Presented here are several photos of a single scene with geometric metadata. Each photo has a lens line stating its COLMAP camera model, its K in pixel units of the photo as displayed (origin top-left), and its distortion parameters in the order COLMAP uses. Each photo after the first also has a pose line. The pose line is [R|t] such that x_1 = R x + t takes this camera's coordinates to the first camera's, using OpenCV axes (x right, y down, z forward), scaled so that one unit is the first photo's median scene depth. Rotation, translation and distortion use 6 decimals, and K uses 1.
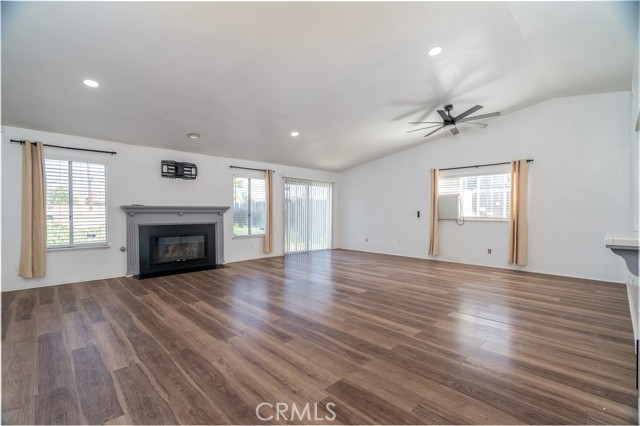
lens RADIAL K [[292.5, 0, 322.3], [0, 292.5, 216.6], [0, 0, 1]] dist [-0.007873, 0.003984]
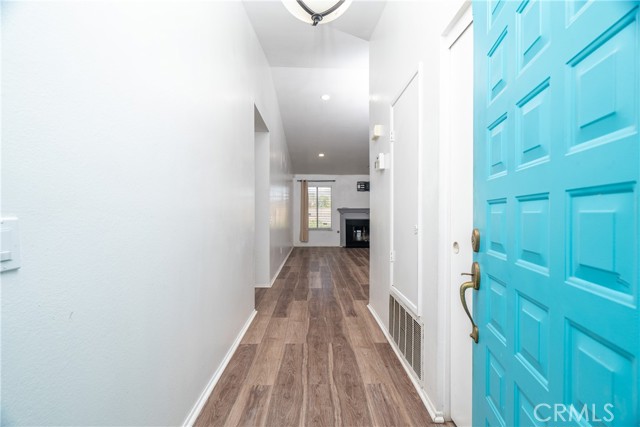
lens RADIAL K [[292.5, 0, 320.9], [0, 292.5, 213.1], [0, 0, 1]] dist [-0.007873, 0.003984]
pose [[0.739294, -0.000717, -0.673383, 0.493190], [-0.006728, 0.999942, -0.008451, 0.009109], [0.673350, 0.010779, 0.739246, -0.458093]]
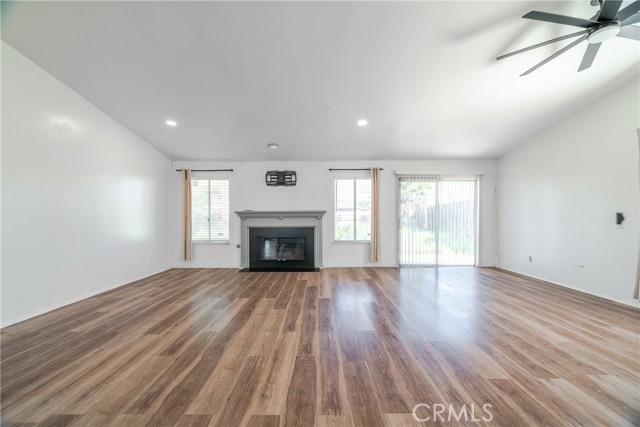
lens RADIAL K [[292.5, 0, 312.8], [0, 292.5, 223.2], [0, 0, 1]] dist [-0.007873, 0.003984]
pose [[0.709096, 0.012496, -0.705001, 0.427412], [-0.005926, 0.999913, 0.011763, -0.003104], [0.705087, -0.004163, 0.709109, 0.334526]]
